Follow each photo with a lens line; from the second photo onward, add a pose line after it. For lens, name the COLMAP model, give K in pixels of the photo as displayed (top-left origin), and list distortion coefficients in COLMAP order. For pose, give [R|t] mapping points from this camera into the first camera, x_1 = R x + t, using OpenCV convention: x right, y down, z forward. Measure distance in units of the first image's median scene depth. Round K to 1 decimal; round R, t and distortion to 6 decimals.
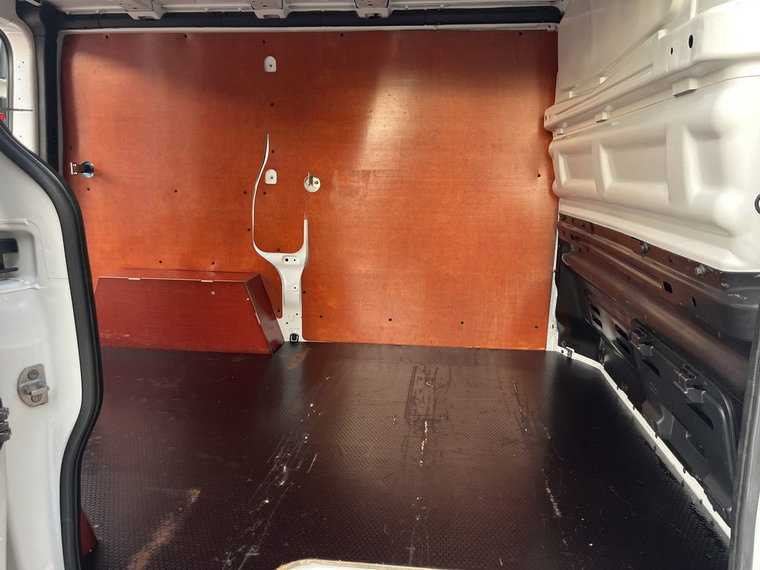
lens RADIAL K [[583.6, 0, 381.7], [0, 583.6, 279.8], [0, 0, 1]] dist [0.051651, -0.074008]
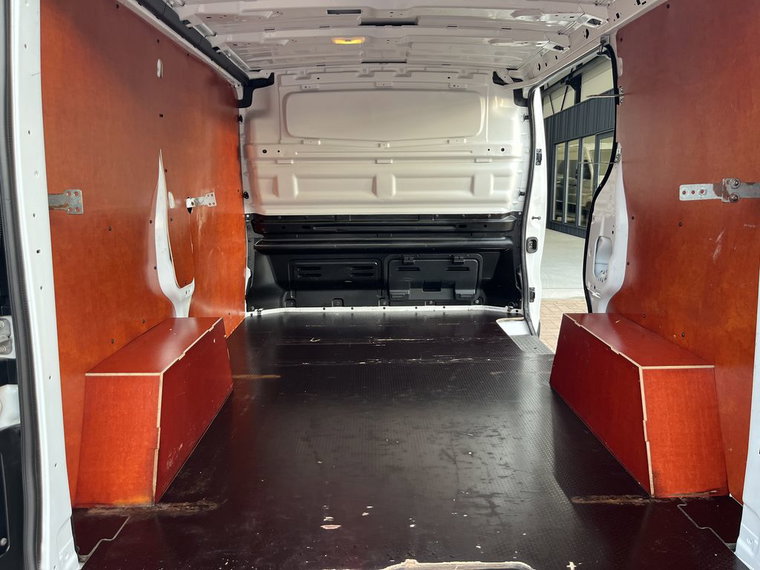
lens RADIAL K [[583.6, 0, 381.7], [0, 583.6, 279.8], [0, 0, 1]] dist [0.051651, -0.074008]
pose [[-0.147748, -0.168855, 0.974504, -1.144527], [0.181285, 0.964001, 0.194520, -0.183924], [-0.972269, 0.205403, -0.111818, 0.865221]]
